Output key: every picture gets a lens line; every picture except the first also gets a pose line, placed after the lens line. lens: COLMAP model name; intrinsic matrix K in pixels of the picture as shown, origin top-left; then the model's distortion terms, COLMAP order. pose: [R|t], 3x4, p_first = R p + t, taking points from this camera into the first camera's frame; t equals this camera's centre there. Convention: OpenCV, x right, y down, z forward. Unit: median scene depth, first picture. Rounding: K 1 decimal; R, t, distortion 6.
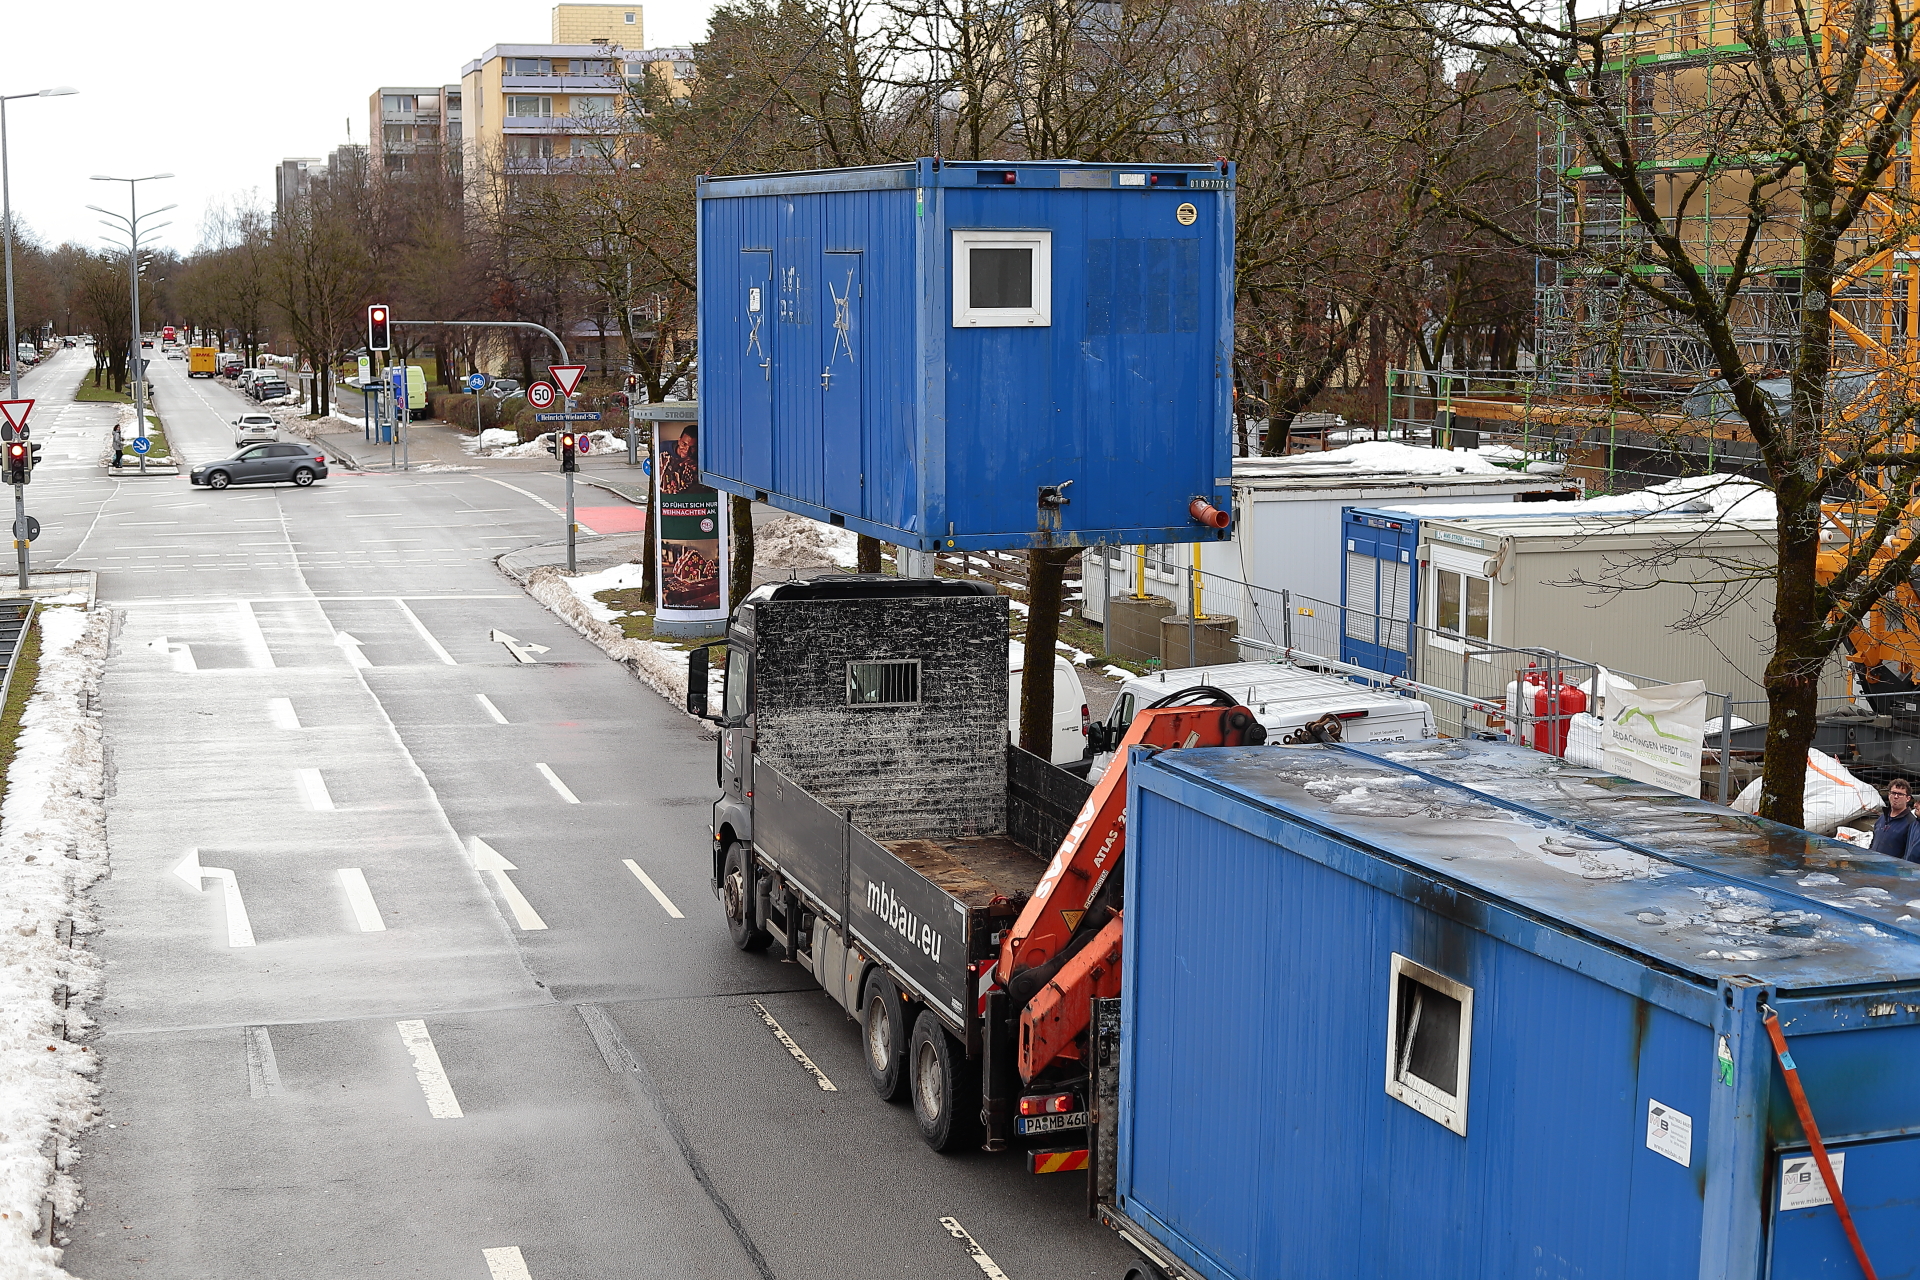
lens RADIAL K [[2864.8, 0, 882.4], [0, 2864.8, 682.2], [0, 0, 1]] dist [-0.082240, 0.000000]
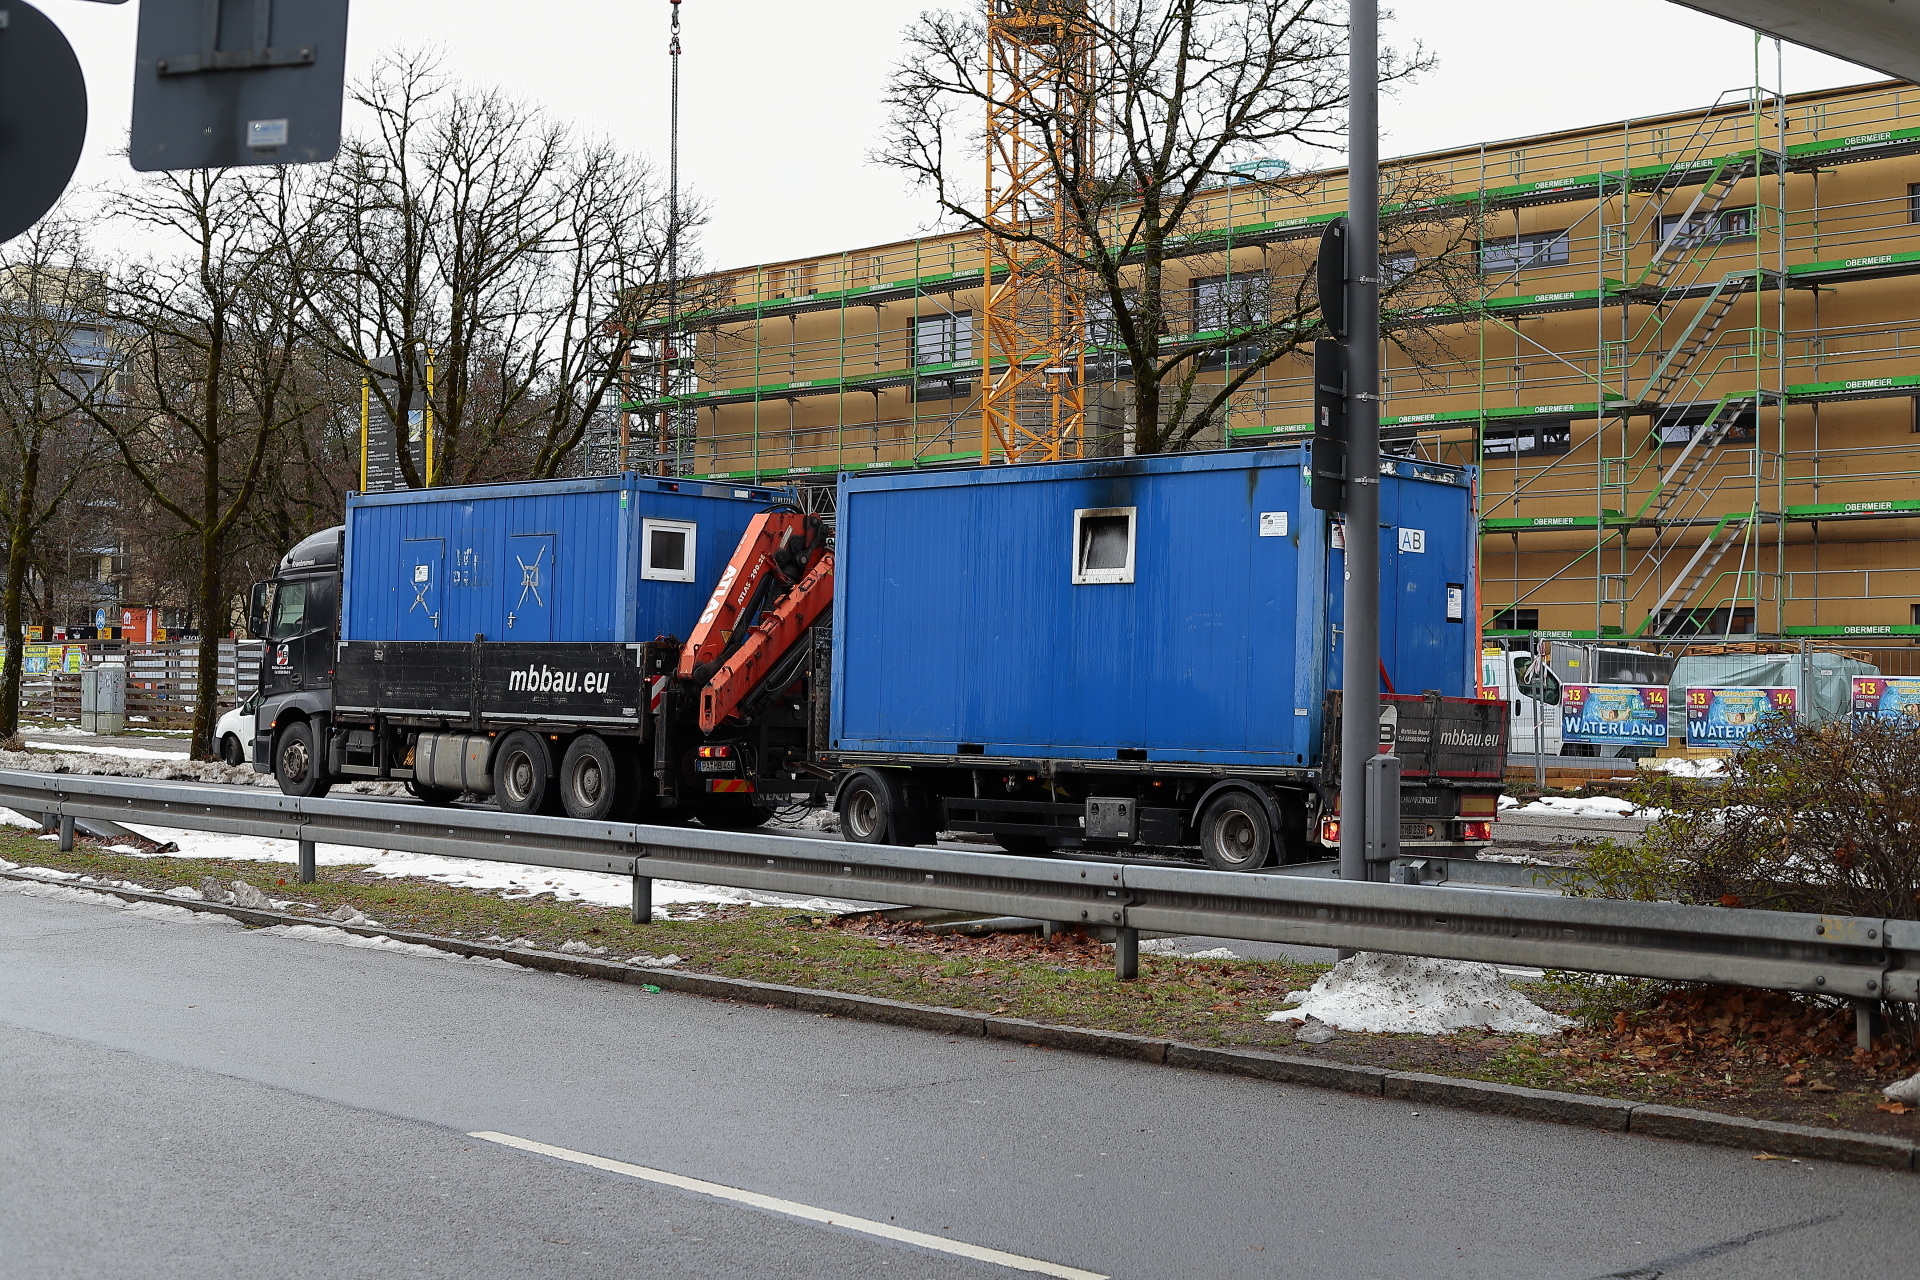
lens RADIAL K [[2864.8, 0, 958.3], [0, 2864.8, 644.8], [0, 0, 1]] dist [-0.082240, 0.000000]
pose [[0.898058, 0.029398, 0.438894, -0.197270], [0.038460, 0.988695, -0.144921, 0.123542], [-0.438193, 0.147027, 0.886775, -0.178297]]
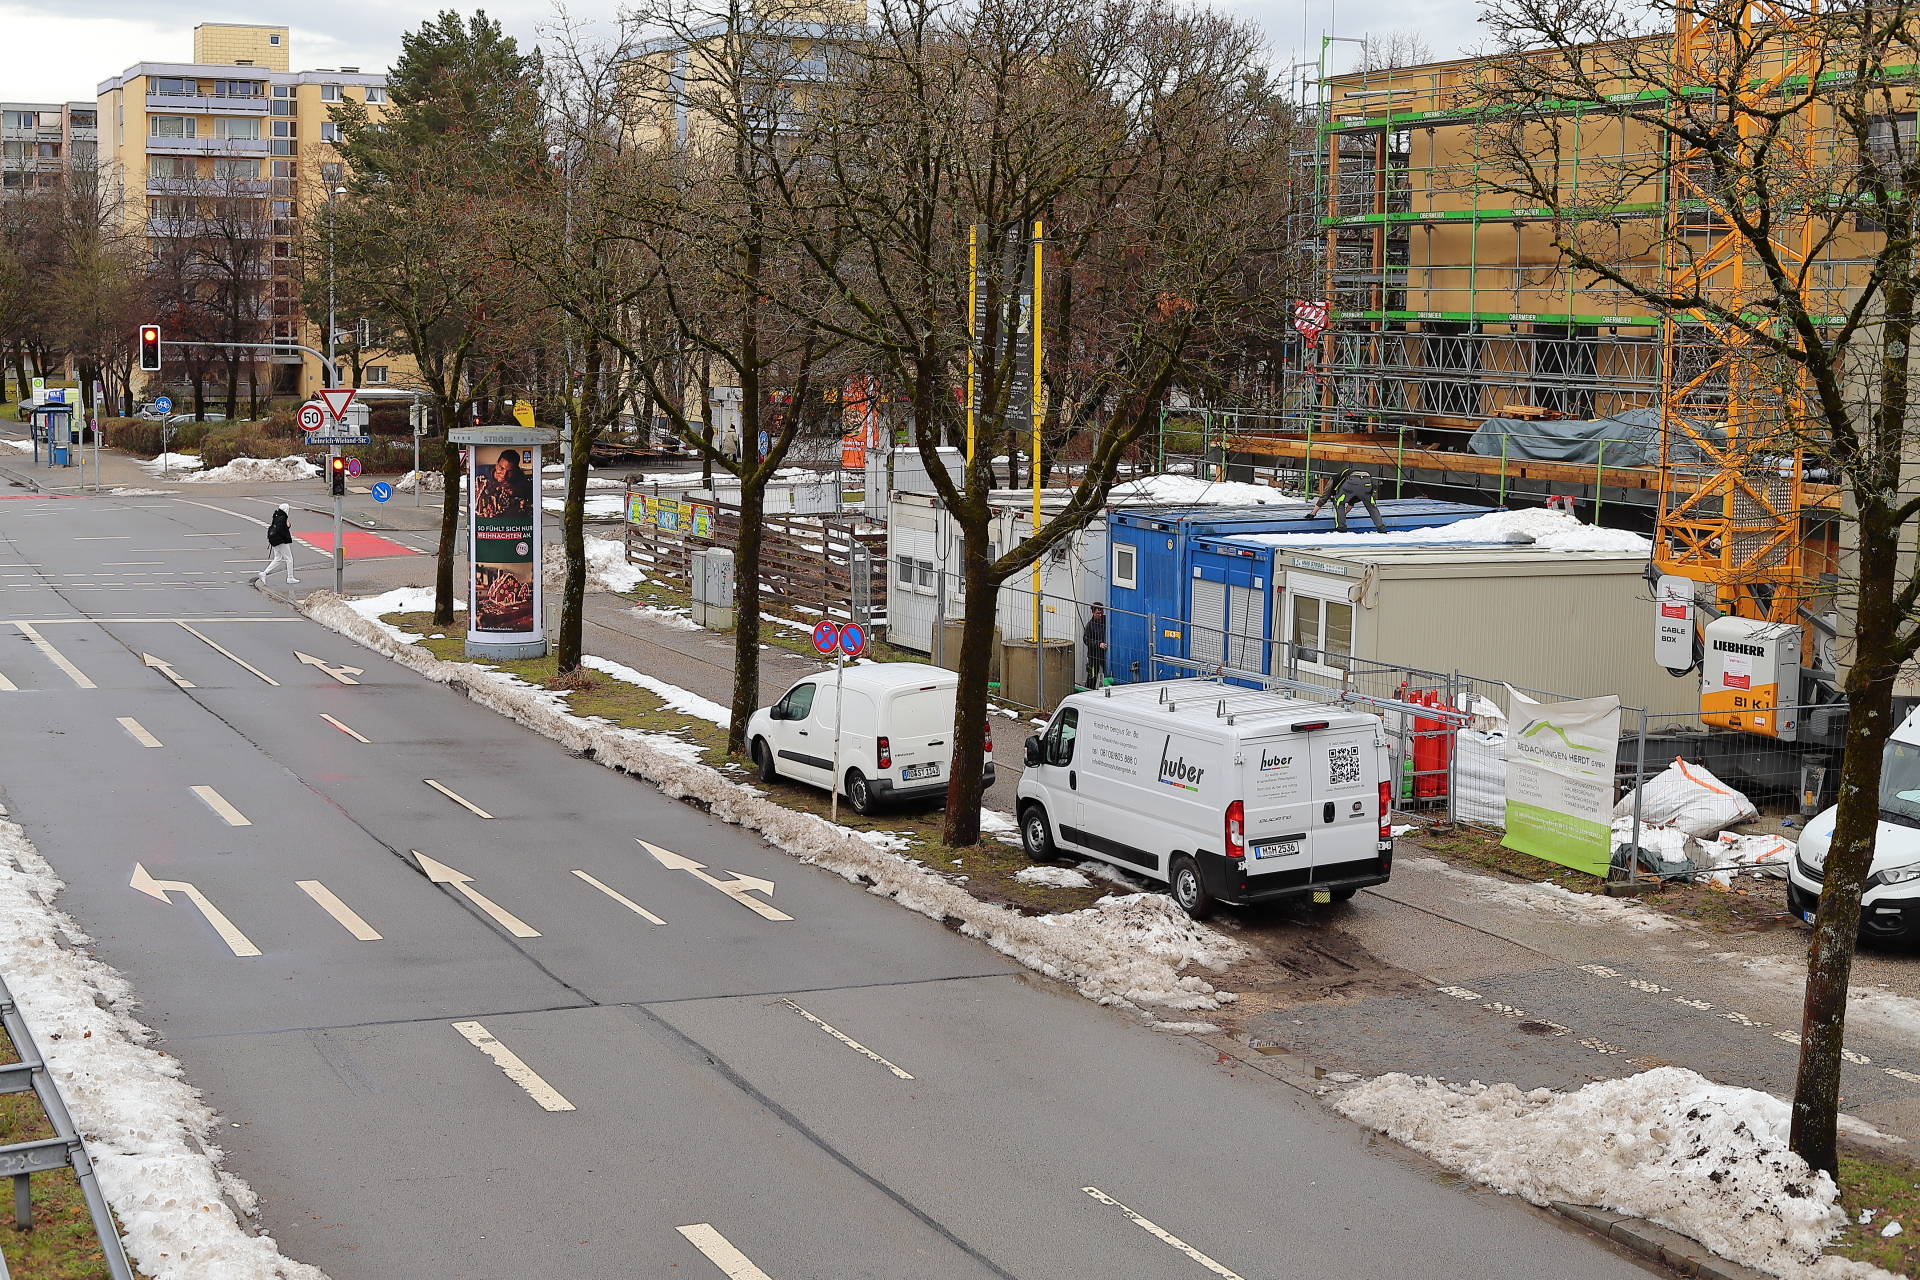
lens RADIAL K [[2864.8, 0, 918.5], [0, 2864.8, 680.0], [0, 0, 1]] dist [-0.082240, 0.000000]
pose [[0.988210, 0.003072, 0.153073, -0.080142], [-0.001143, 0.999919, -0.012689, 0.004291], [-0.153100, 0.012364, 0.988133, -0.019925]]
